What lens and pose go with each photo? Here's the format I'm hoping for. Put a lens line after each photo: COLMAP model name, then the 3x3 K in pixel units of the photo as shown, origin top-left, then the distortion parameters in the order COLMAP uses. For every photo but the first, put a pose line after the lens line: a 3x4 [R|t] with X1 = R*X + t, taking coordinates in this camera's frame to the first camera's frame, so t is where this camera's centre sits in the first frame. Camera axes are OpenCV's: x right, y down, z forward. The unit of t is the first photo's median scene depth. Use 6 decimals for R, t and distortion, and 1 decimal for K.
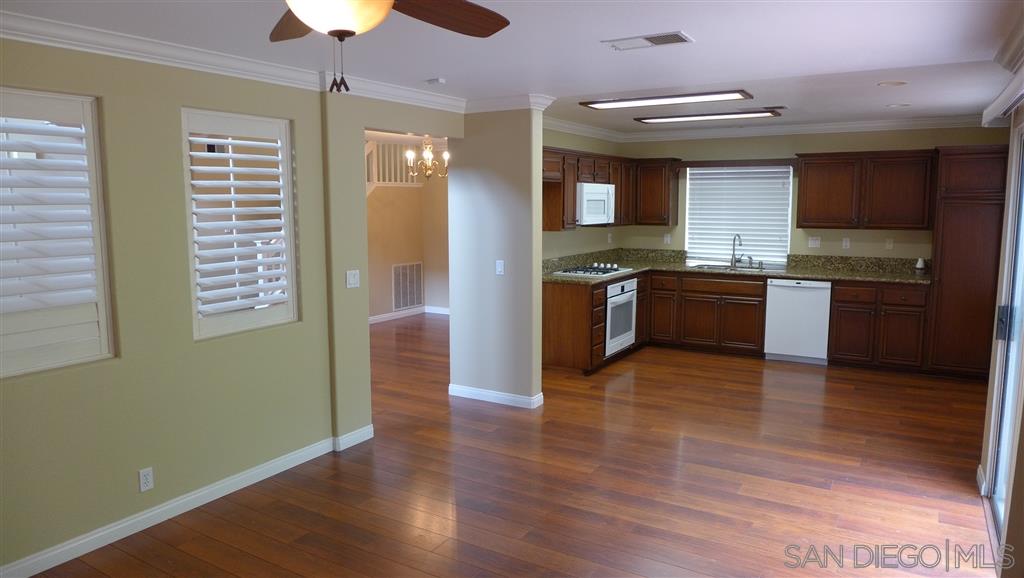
lens RADIAL K [[690.5, 0, 504.3], [0, 690.5, 287.3], [0, 0, 1]] dist [-0.042300, 0.015375]
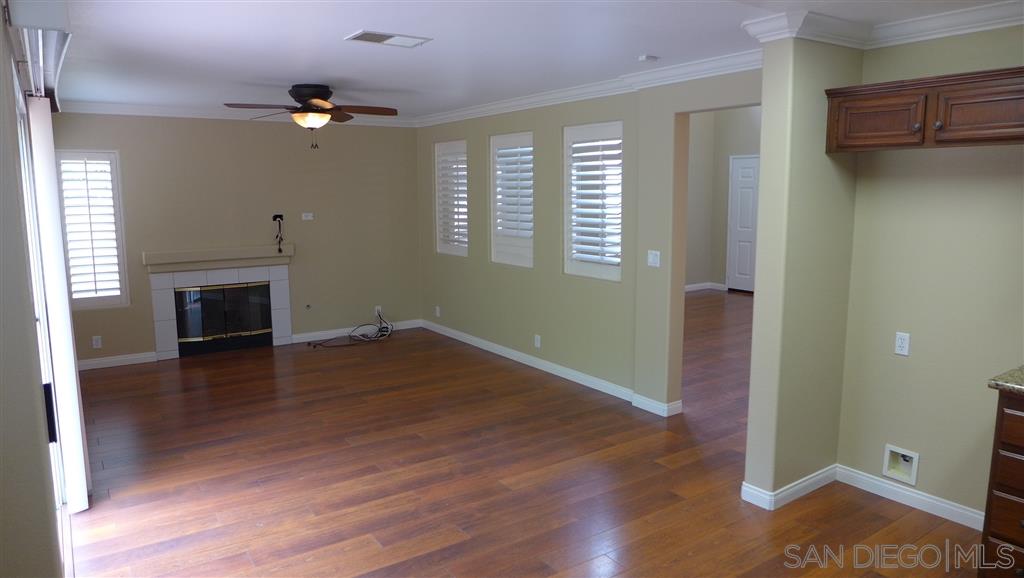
lens RADIAL K [[690.5, 0, 510.1], [0, 690.5, 288.3], [0, 0, 1]] dist [-0.042300, 0.015375]
pose [[-0.417931, 0.135691, -0.898288, 1.029472], [-0.111152, 0.973717, 0.198799, -0.189696], [0.901653, 0.182930, -0.391865, 1.494608]]
